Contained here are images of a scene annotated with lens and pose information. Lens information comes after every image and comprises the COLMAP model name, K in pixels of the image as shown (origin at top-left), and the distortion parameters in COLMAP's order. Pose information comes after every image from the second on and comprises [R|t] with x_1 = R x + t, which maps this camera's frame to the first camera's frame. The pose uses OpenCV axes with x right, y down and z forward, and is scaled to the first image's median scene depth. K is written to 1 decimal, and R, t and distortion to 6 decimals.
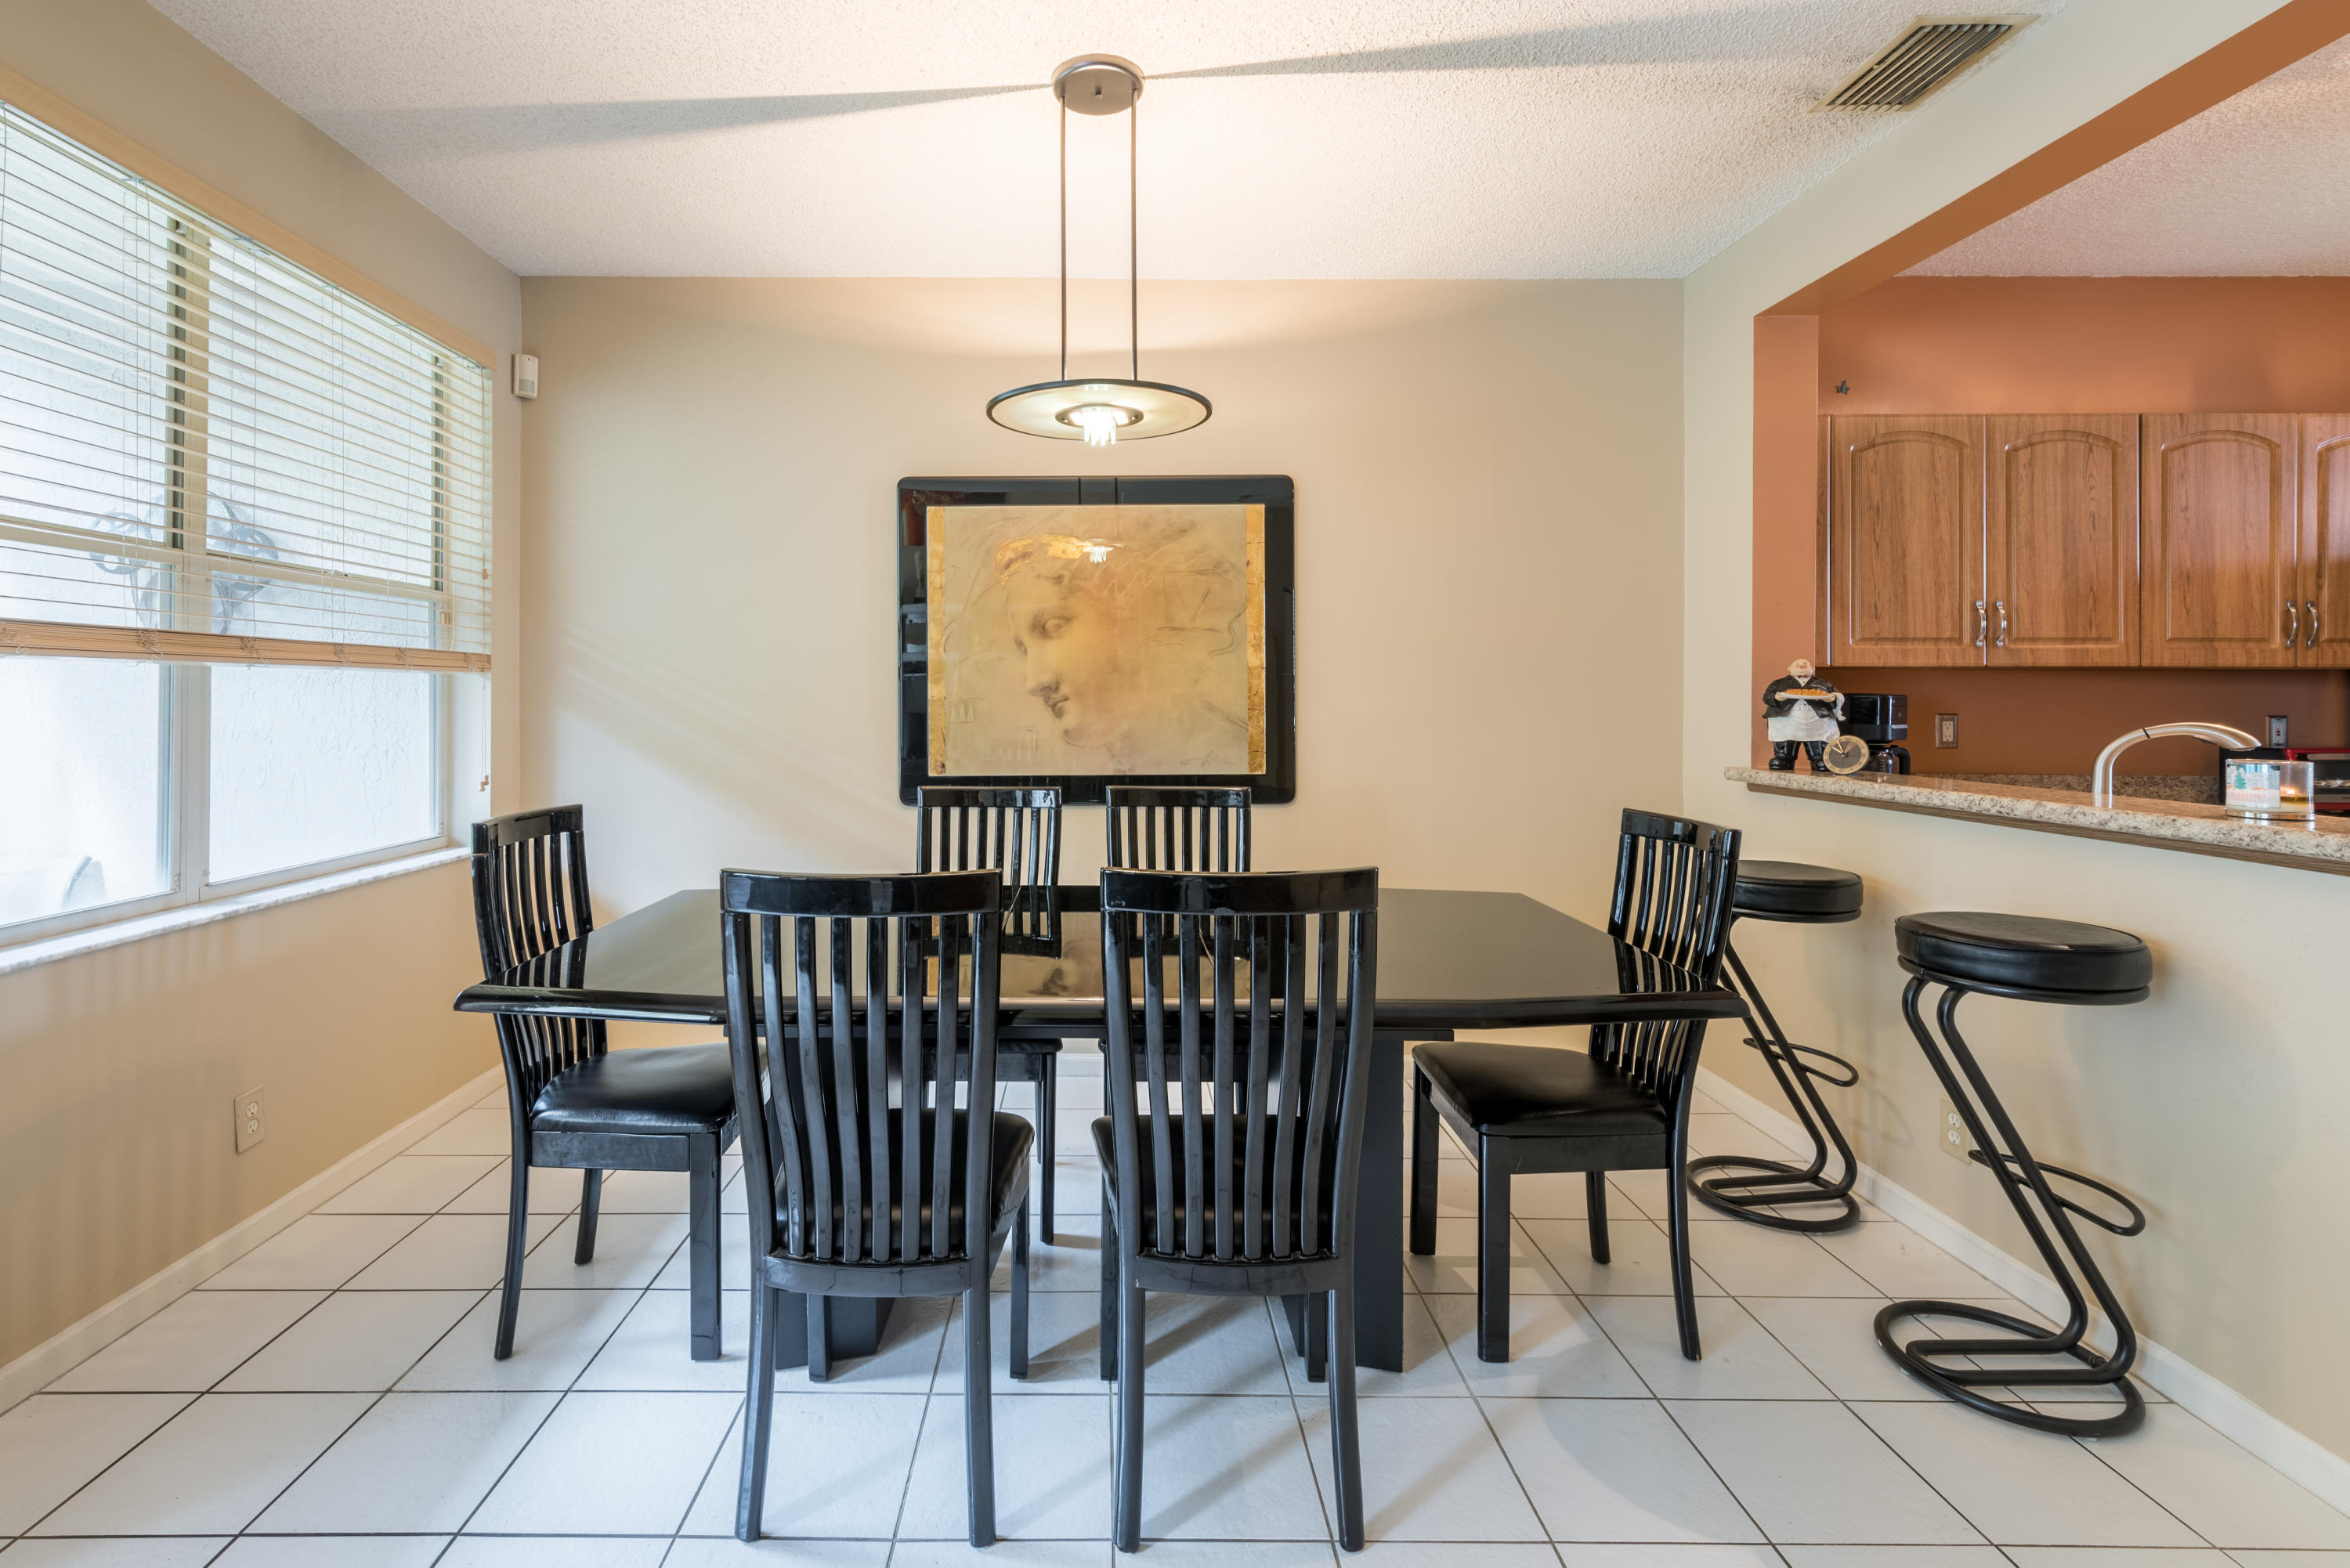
lens RADIAL K [[1005.0, 0, 1175.8], [0, 1005.0, 667.3], [0, 0, 1]] dist [0.000023, 0.000002]
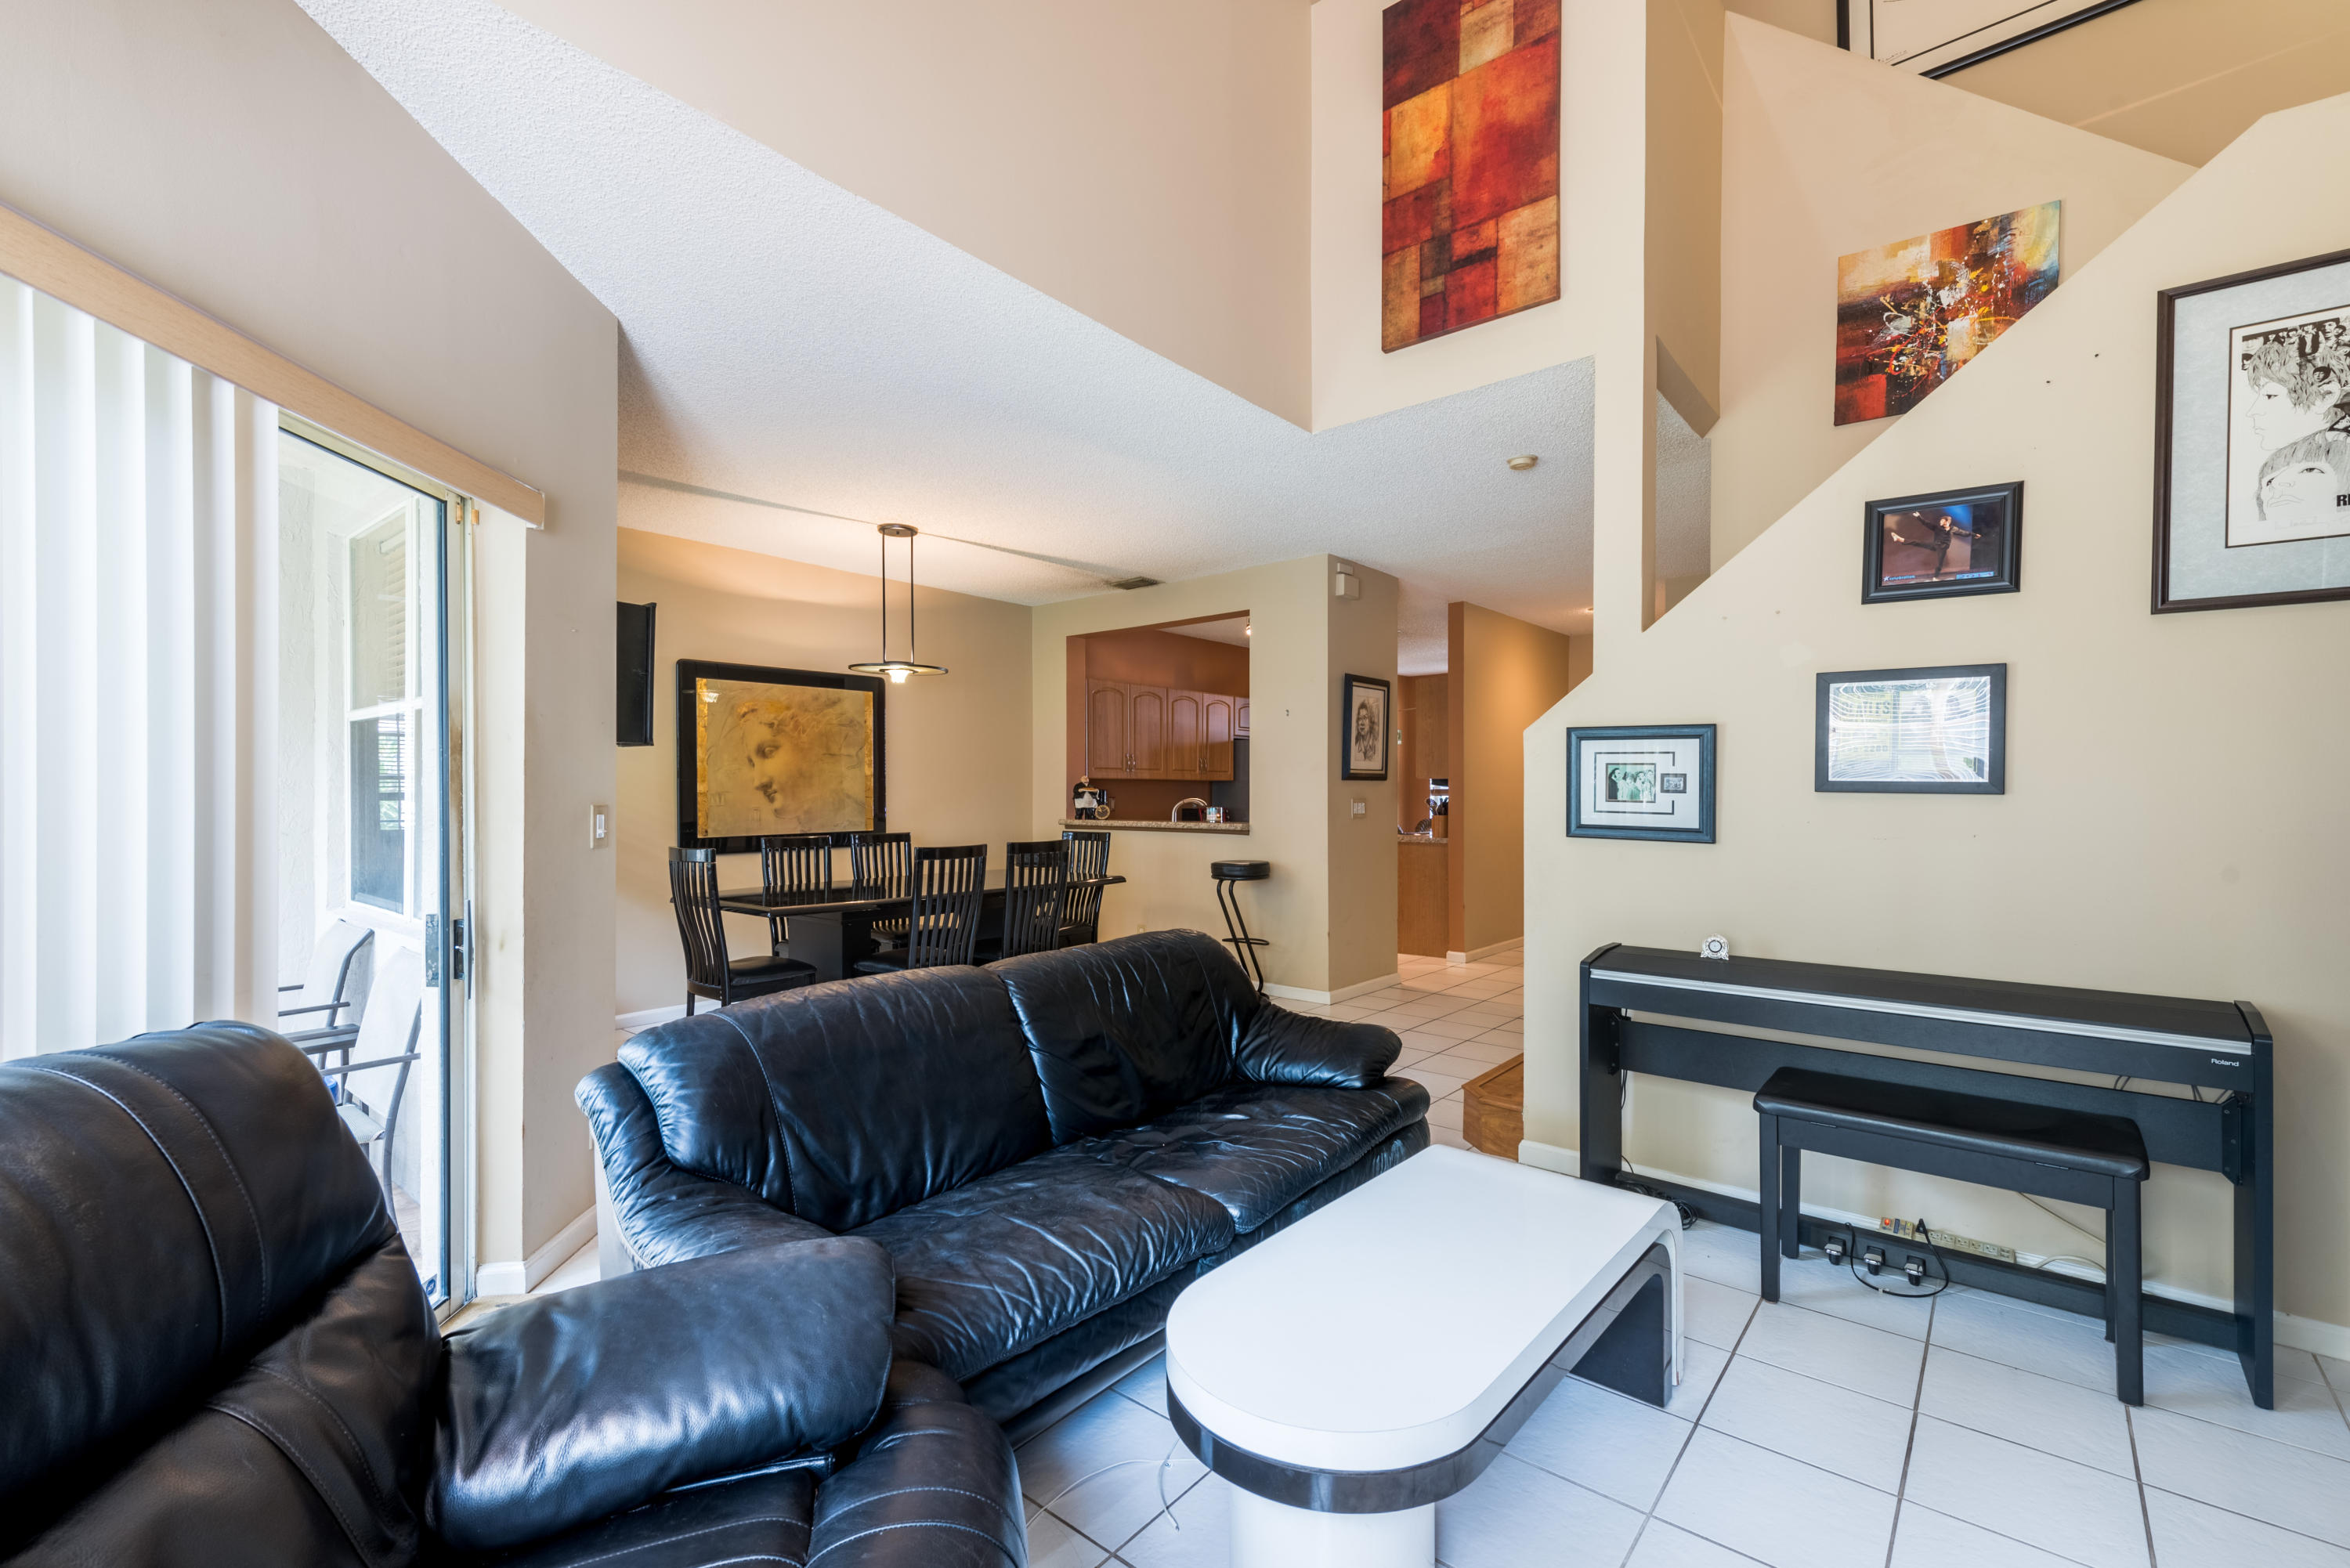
lens RADIAL K [[1044.9, 0, 1175.0], [0, 1044.9, 784.0], [0, 0, 1]] dist [-0.000041, -0.000096]
pose [[0.626275, 0.004472, 0.779589, -1.274542], [-0.023629, 0.999633, 0.013248, -0.027687], [-0.779244, -0.026718, 0.626151, -0.829170]]
